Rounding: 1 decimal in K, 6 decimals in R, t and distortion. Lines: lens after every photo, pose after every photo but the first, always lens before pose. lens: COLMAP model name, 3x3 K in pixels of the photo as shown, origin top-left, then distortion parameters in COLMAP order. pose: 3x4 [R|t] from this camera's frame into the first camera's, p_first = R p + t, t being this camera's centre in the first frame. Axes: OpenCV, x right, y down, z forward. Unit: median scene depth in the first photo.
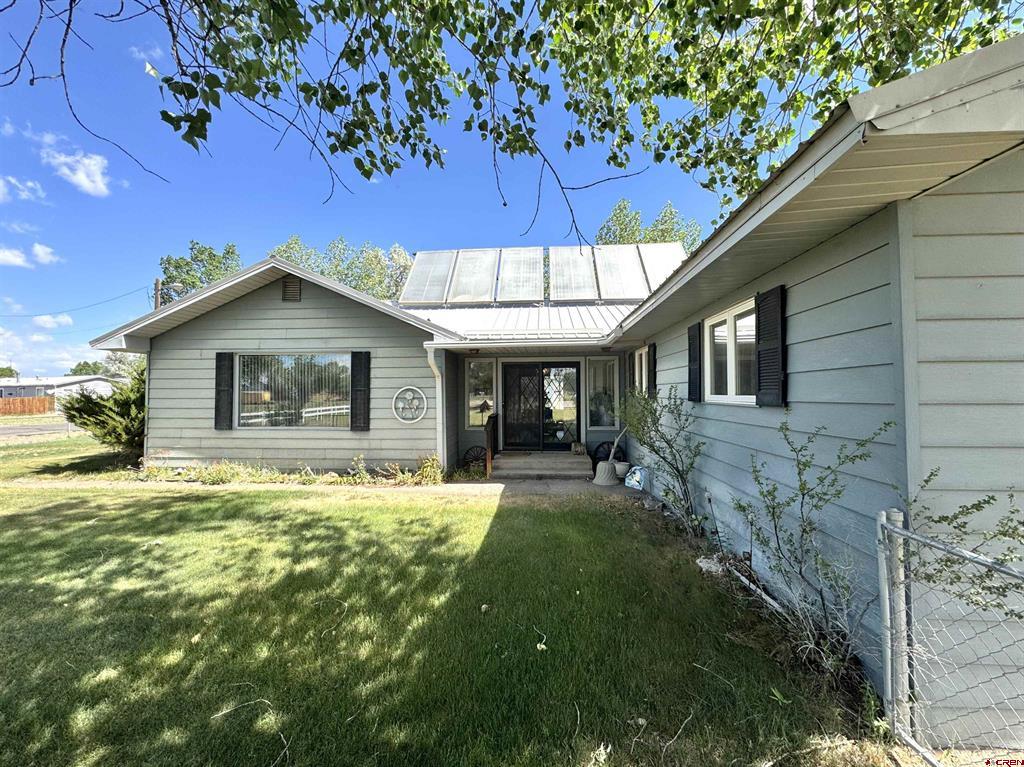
lens RADIAL K [[416.3, 0, 512.0], [0, 416.3, 383.5], [0, 0, 1]] dist [-0.002275, -0.000036]
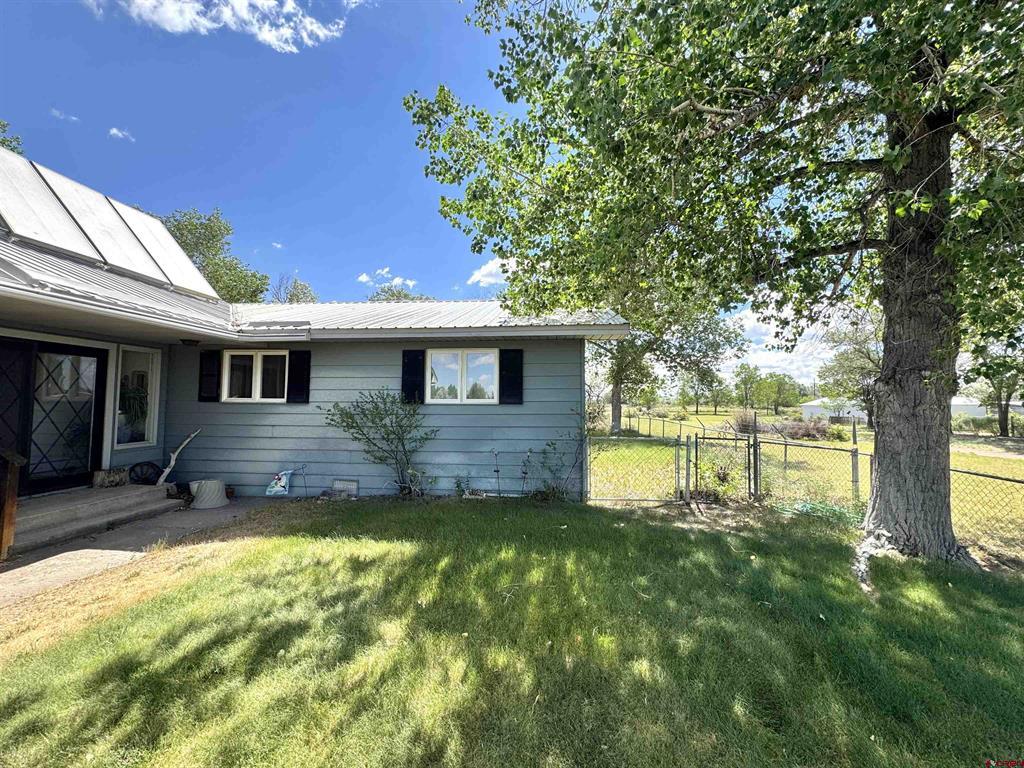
lens RADIAL K [[416.3, 0, 512.0], [0, 416.3, 384.0], [0, 0, 1]] dist [-0.002275, -0.000036]
pose [[-0.000417, 0.051987, 0.998648, -1.089791], [-0.023987, 0.998360, -0.051982, 0.047854], [-0.999712, -0.023977, 0.000831, 0.724099]]
